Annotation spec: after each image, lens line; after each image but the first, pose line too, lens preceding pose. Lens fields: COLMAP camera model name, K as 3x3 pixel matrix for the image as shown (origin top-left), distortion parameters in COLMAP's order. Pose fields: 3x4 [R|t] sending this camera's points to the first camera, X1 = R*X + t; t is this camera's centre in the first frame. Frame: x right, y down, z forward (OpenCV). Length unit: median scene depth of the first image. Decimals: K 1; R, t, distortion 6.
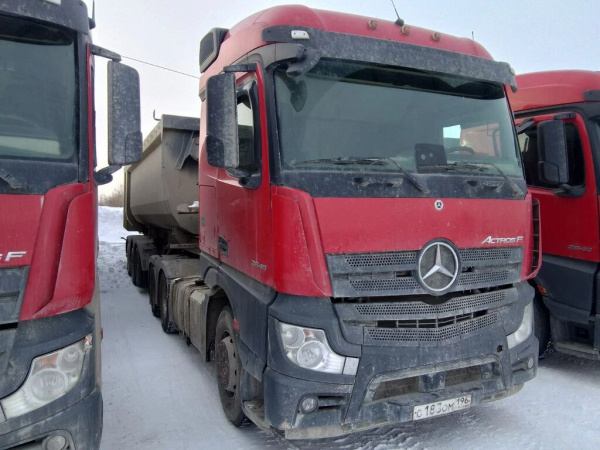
lens RADIAL K [[466.7, 0, 330.2], [0, 466.7, 219.4], [0, 0, 1]] dist [0.033591, -0.066730]
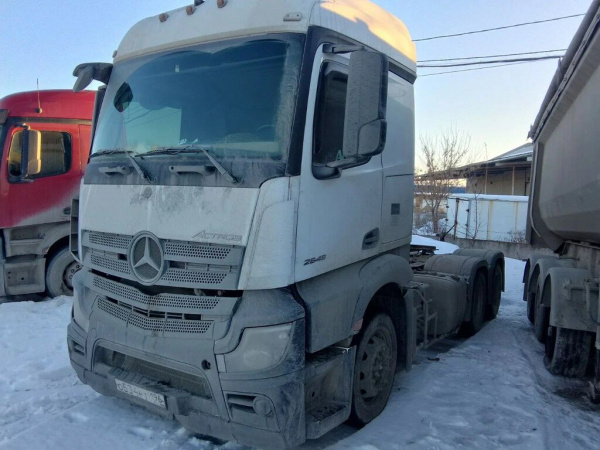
lens RADIAL K [[466.7, 0, 302.5], [0, 466.7, 225.2], [0, 0, 1]] dist [0.033591, -0.066730]
pose [[0.545842, 0.067629, -0.835154, 1.226814], [-0.036097, 0.997710, 0.057200, -0.034221], [0.837110, -0.001076, 0.547033, 0.731031]]
